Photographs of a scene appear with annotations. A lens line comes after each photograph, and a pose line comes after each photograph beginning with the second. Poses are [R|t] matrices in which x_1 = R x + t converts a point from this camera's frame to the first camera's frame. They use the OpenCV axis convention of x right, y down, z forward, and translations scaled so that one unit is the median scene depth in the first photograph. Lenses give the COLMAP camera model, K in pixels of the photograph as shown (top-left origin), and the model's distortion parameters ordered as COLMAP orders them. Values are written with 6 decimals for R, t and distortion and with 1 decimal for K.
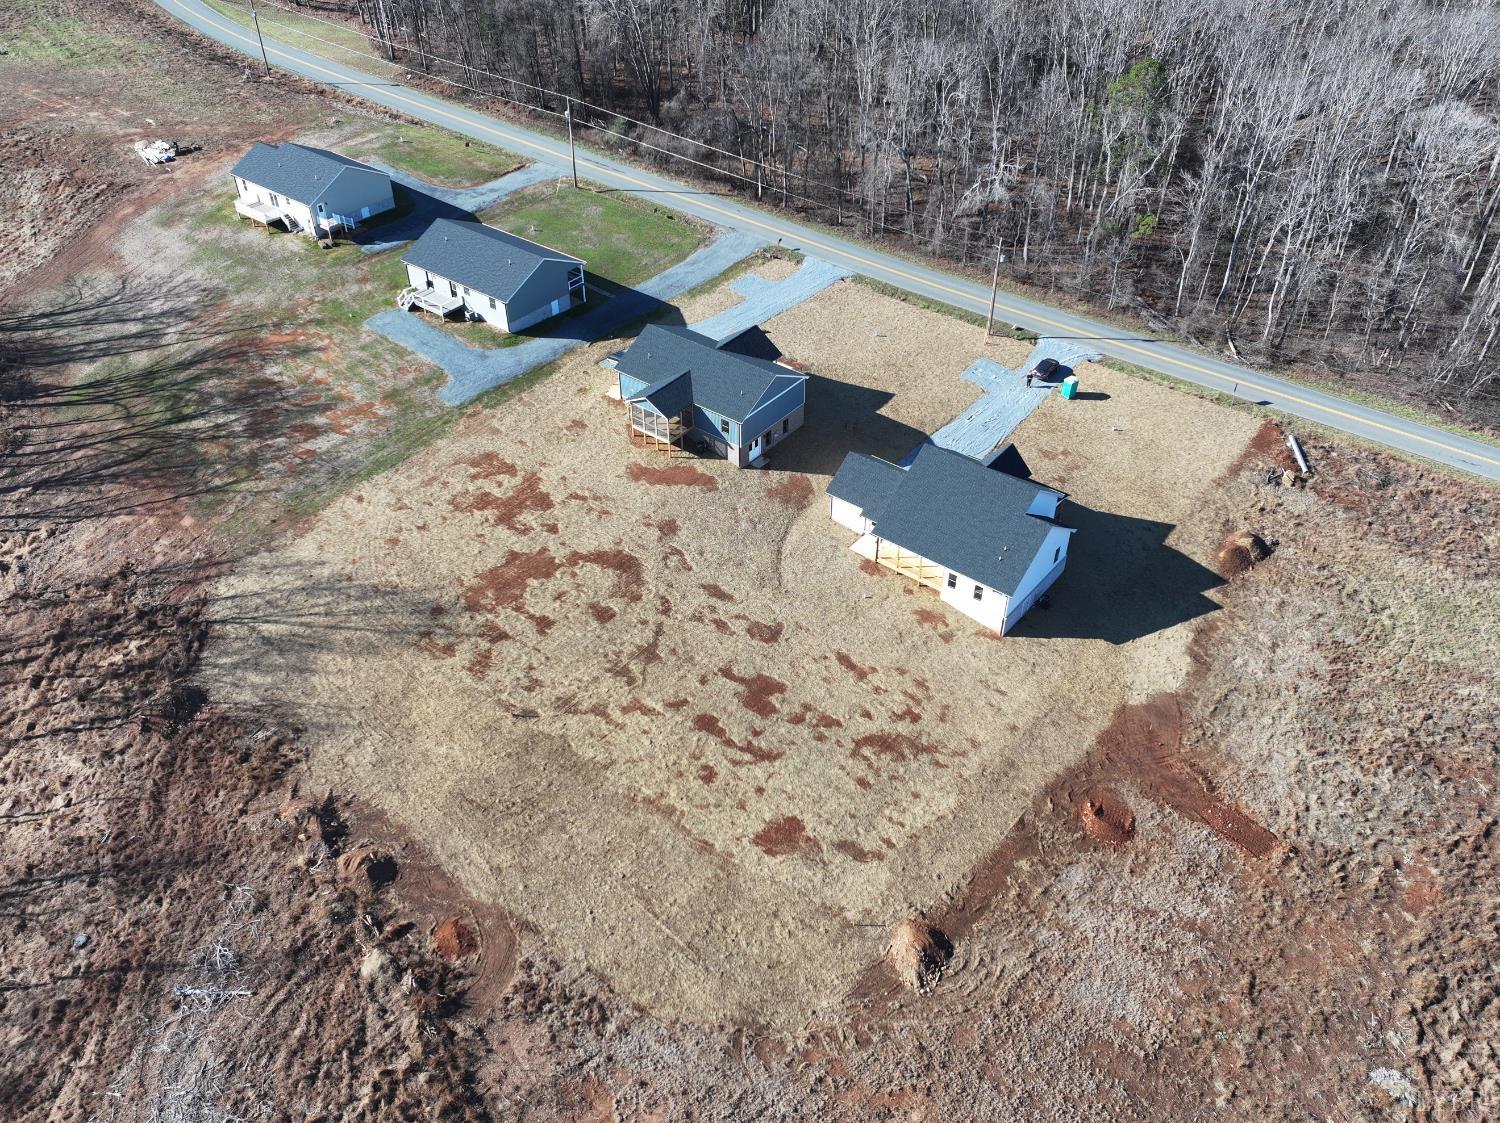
lens RADIAL K [[1223.5, 0, 750.0], [0, 1223.5, 561.5], [0, 0, 1]] dist [0.005742, -0.004669]
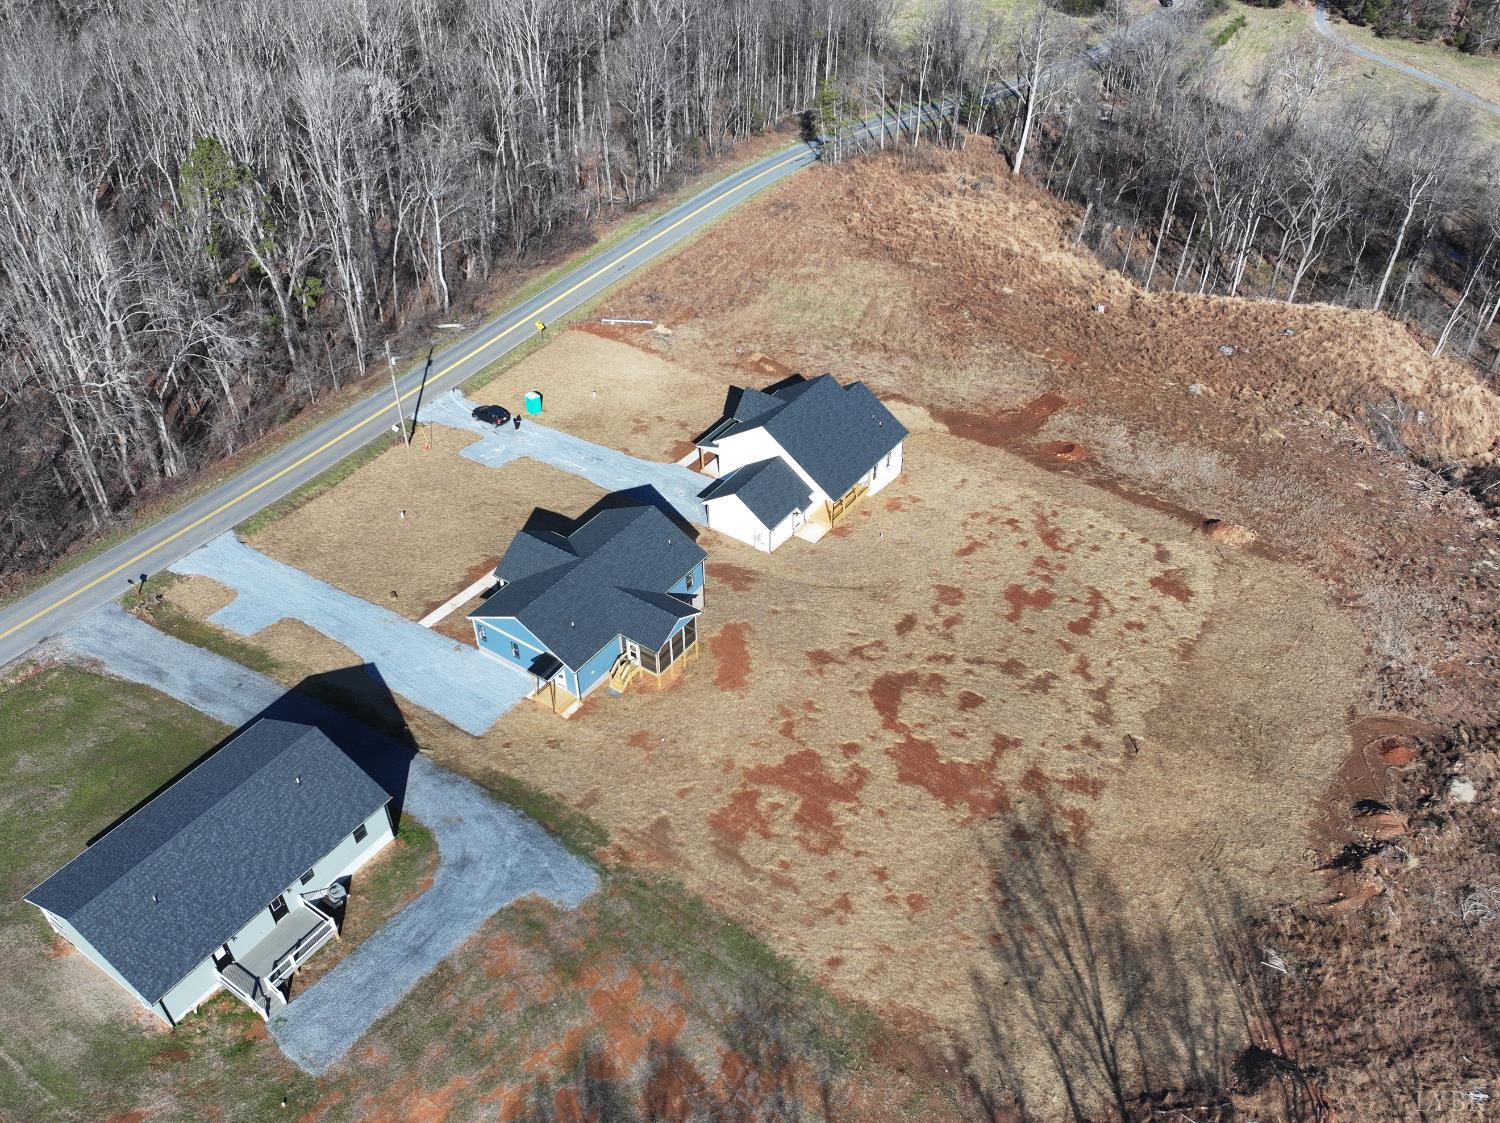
lens RADIAL K [[1223.5, 0, 750.0], [0, 1223.5, 561.5], [0, 0, 1]] dist [0.005742, -0.004669]
pose [[-0.066344, -0.626440, 0.776641, -0.759497], [0.635397, 0.573611, 0.516954, -0.598443], [-0.769330, 0.527772, 0.359982, 0.743201]]
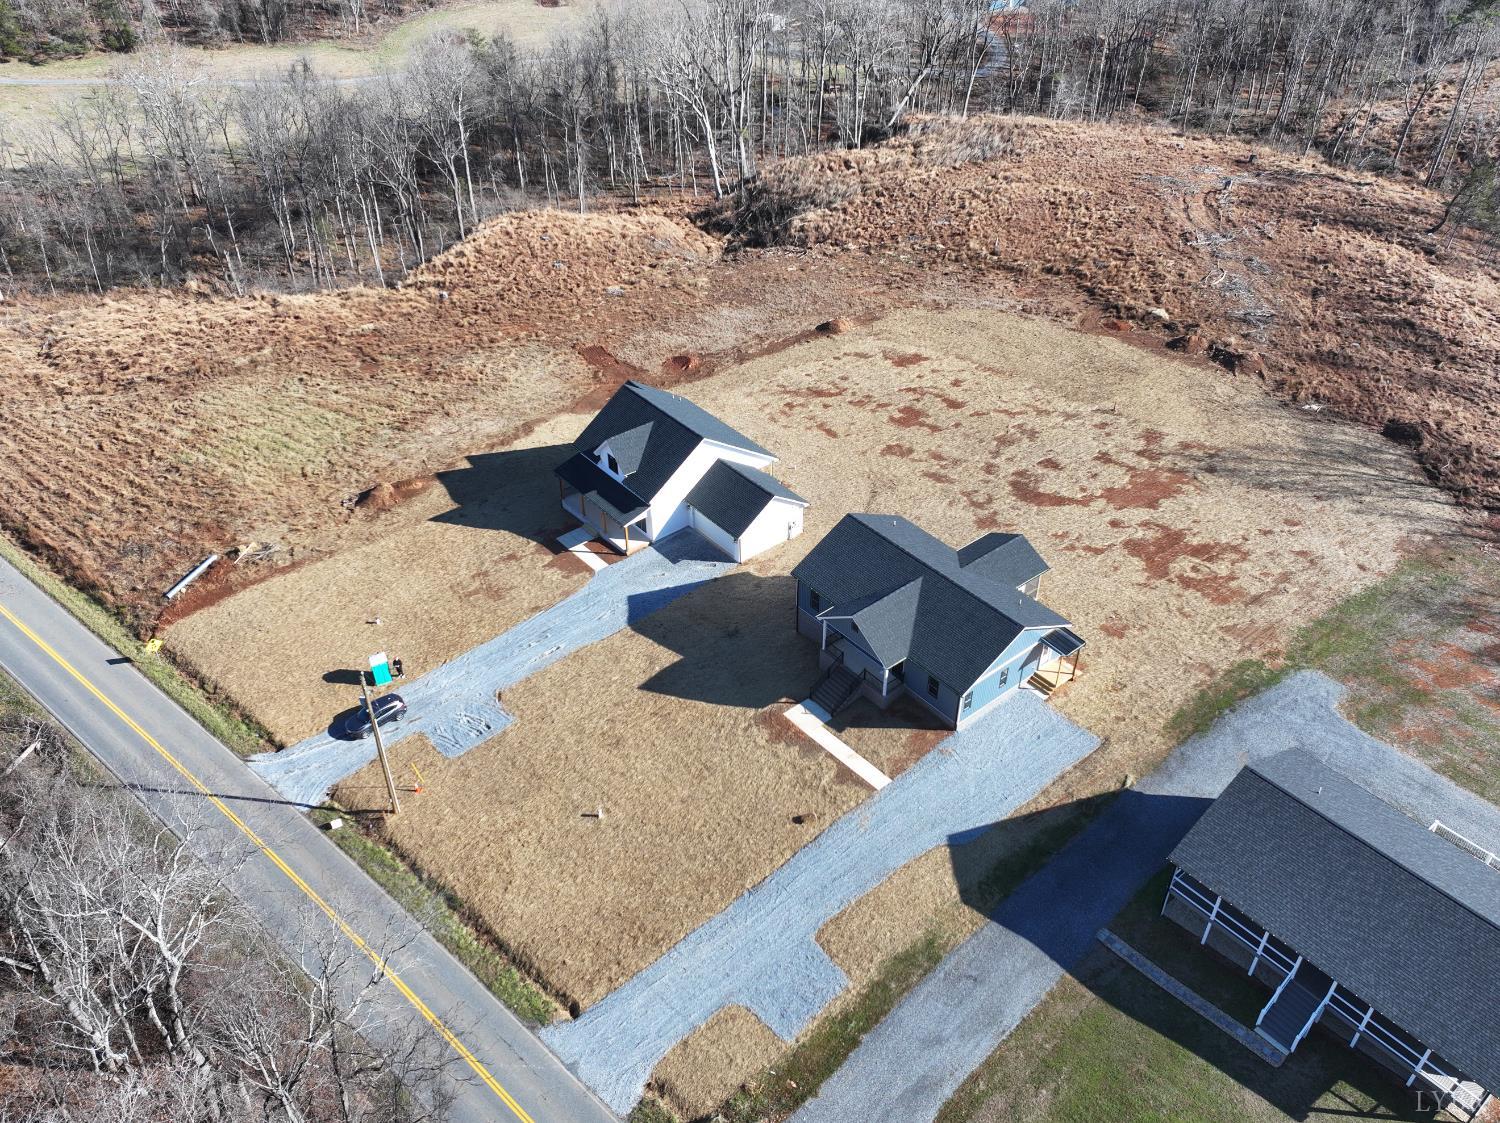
lens RADIAL K [[1223.5, 0, 750.0], [0, 1223.5, 561.5], [0, 0, 1]] dist [0.005742, -0.004669]
pose [[-0.977478, -0.121618, 0.172472, -0.060062], [0.139981, 0.237961, 0.961135, -0.995916], [-0.157933, 0.963630, -0.215578, 1.354451]]
